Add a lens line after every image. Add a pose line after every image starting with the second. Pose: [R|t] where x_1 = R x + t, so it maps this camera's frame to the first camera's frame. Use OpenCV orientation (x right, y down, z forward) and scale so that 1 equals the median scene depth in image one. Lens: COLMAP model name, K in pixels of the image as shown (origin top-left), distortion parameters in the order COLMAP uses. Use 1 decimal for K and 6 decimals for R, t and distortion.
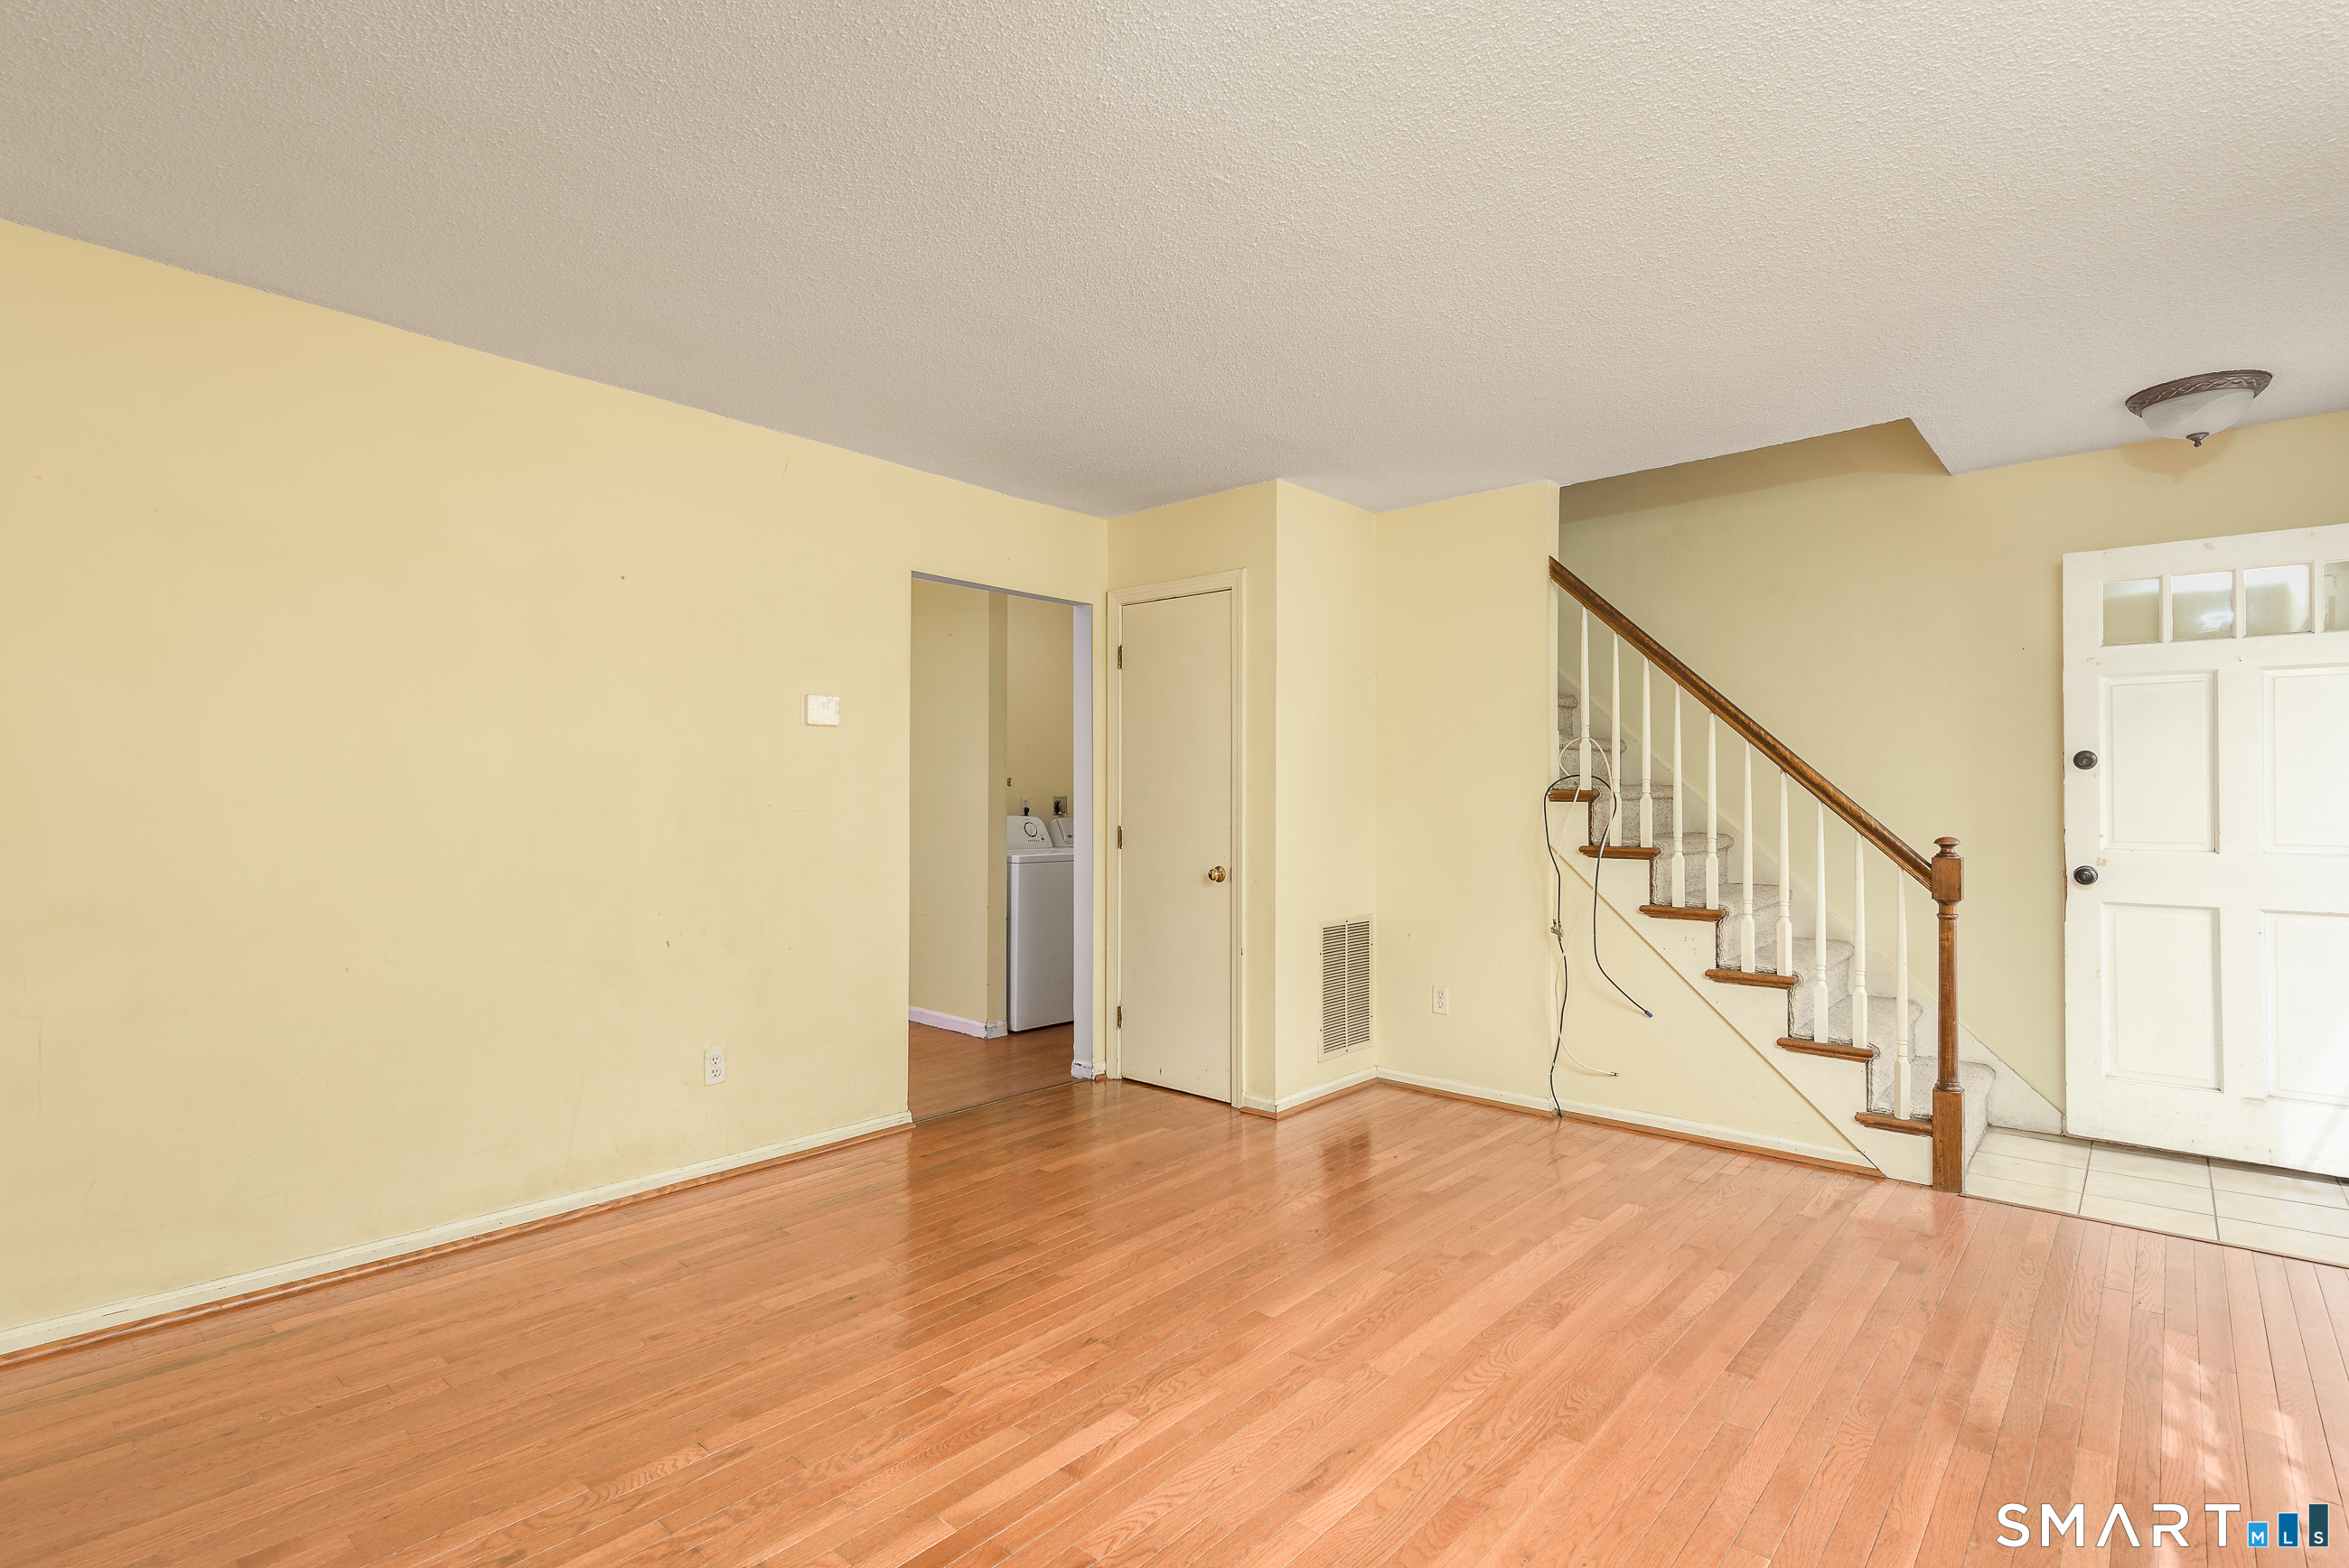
lens RADIAL K [[1135.8, 0, 1174.0], [0, 1135.8, 783.1], [0, 0, 1]] dist [-0.001370, -0.001533]
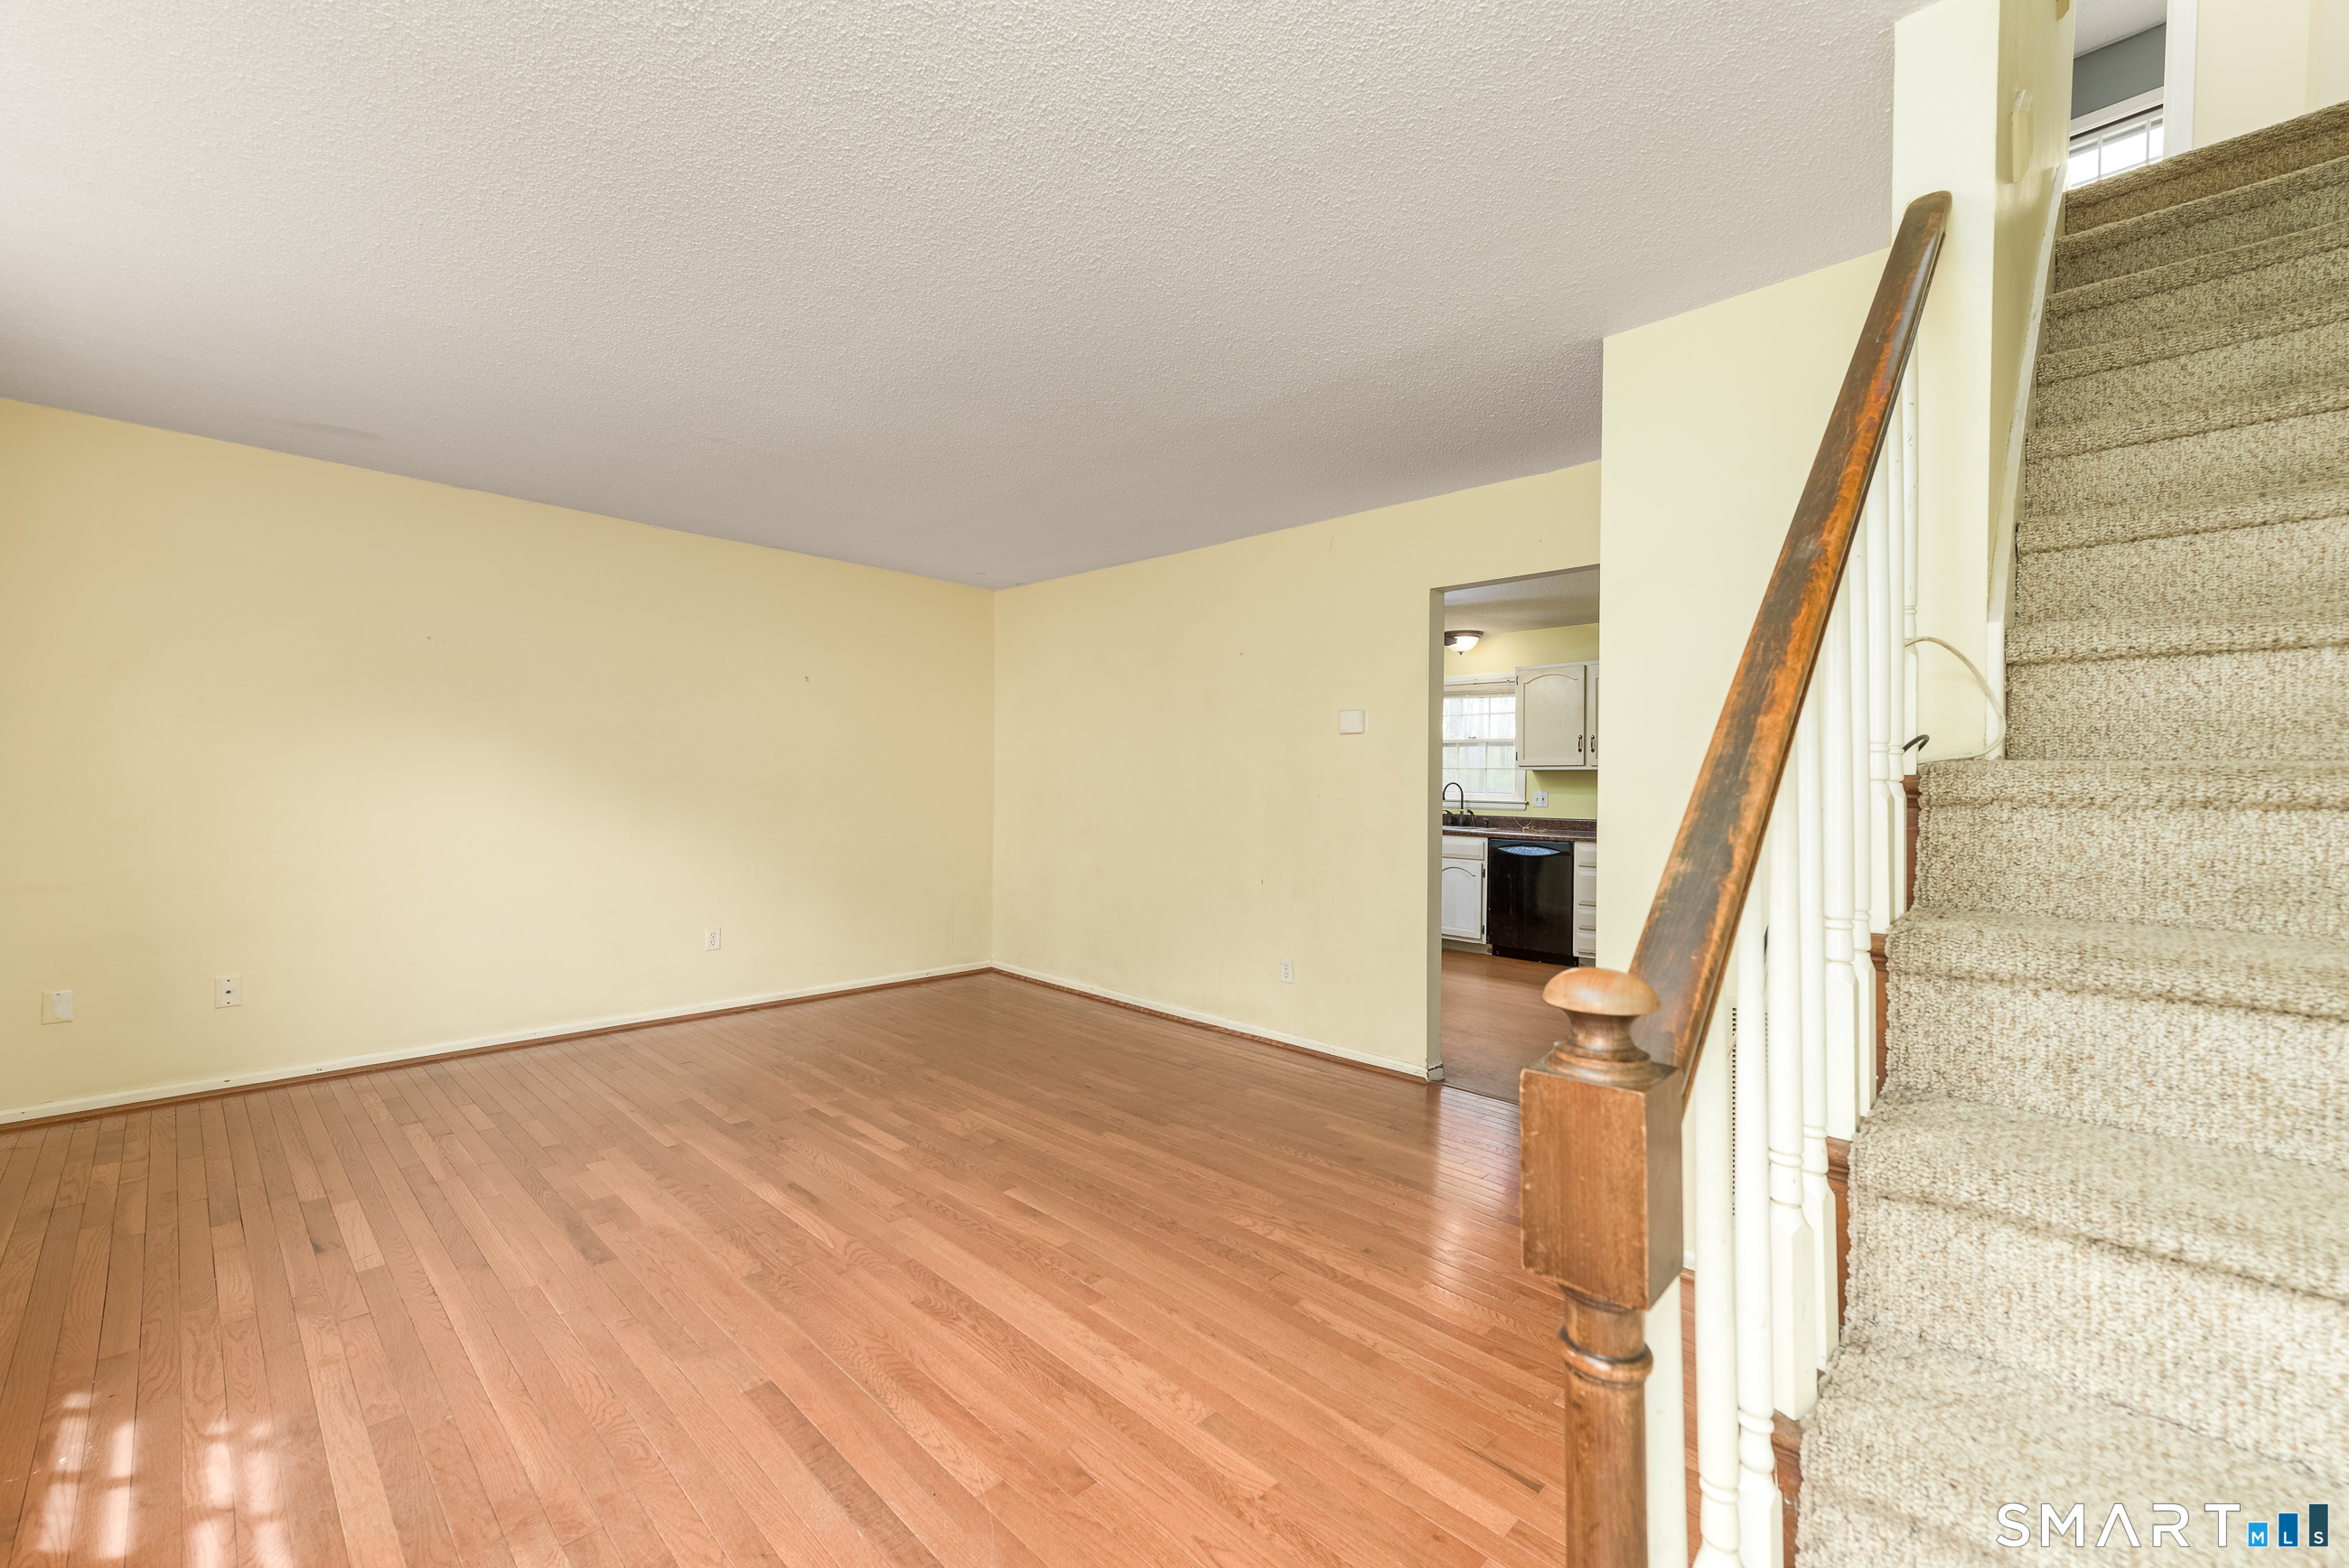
lens RADIAL K [[965.2, 0, 1164.3], [0, 965.2, 782.5], [0, 0, 1]] dist [0.011643, -0.001638]
pose [[-0.057733, -0.005071, -0.998319, 0.864129], [-0.009480, 0.999945, -0.004531, 0.014218], [0.998287, 0.009203, -0.057778, 0.927742]]
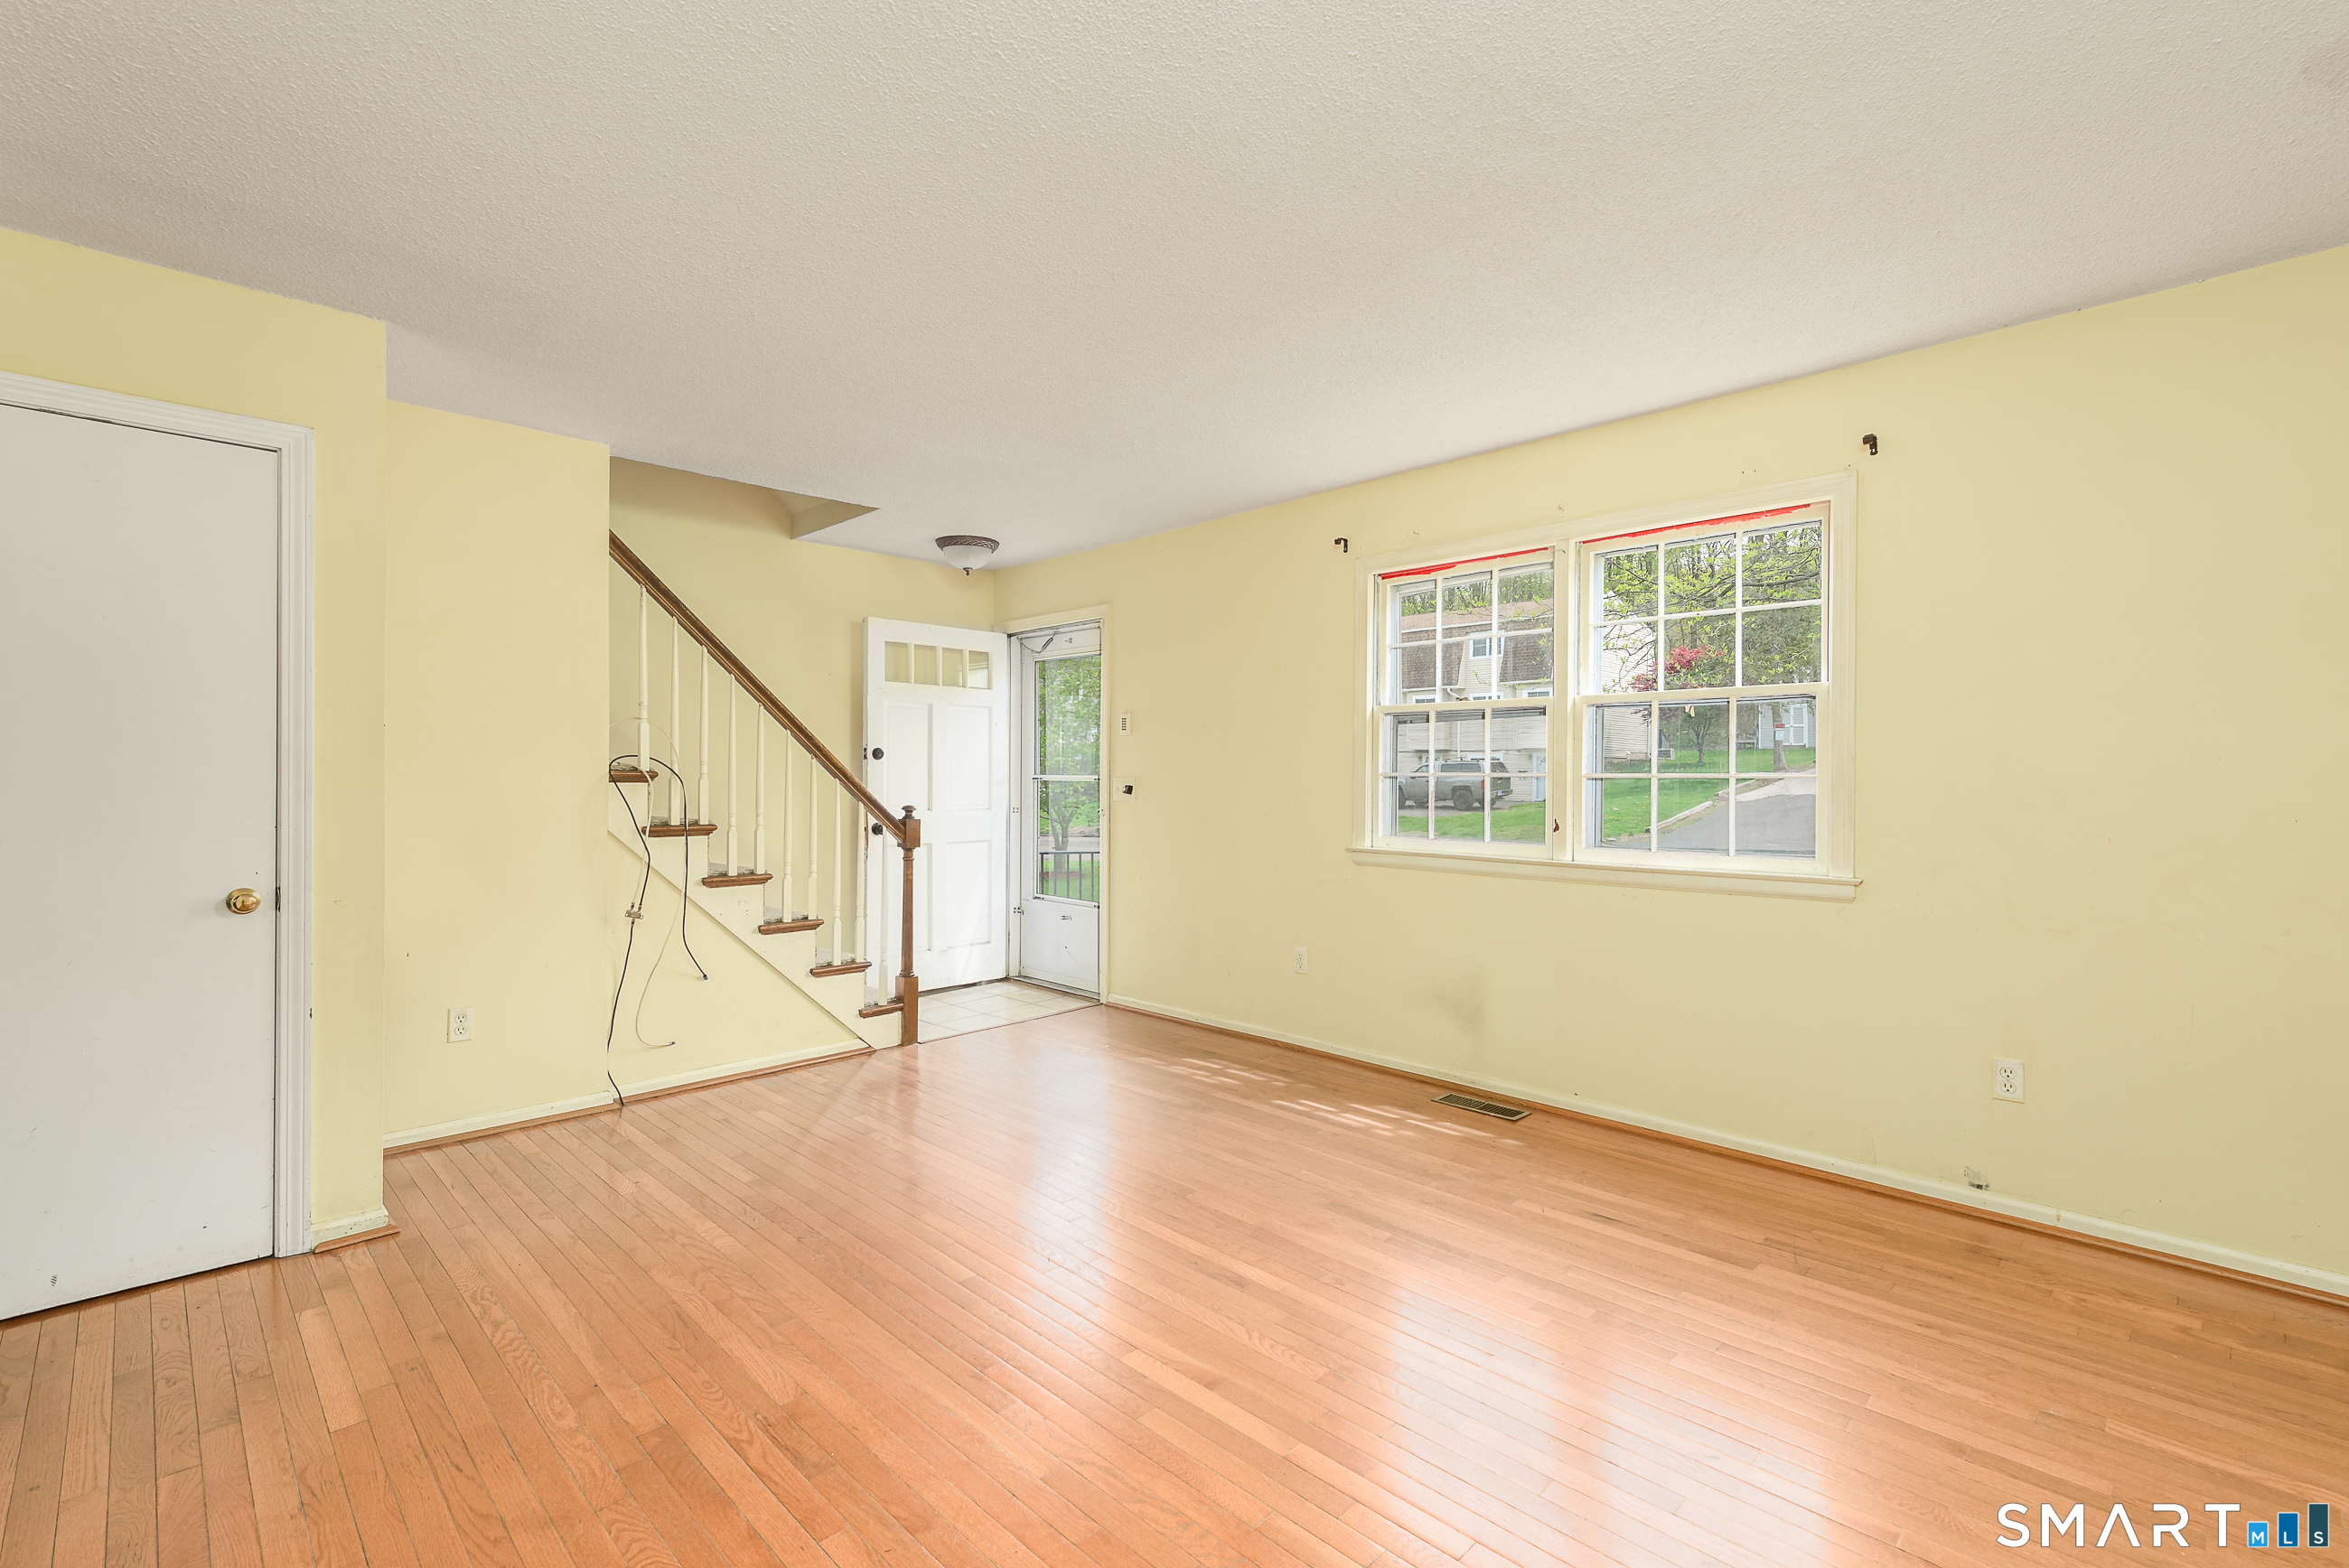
lens RADIAL K [[1033.1, 0, 1173.4], [0, 1033.1, 772.4], [0, 0, 1]] dist [0.018147, -0.000873]
pose [[0.062214, 0.004591, 0.998052, -0.643310], [-0.007872, 0.999961, -0.004109, 0.008353], [-0.998032, -0.007601, 0.062248, 0.572580]]
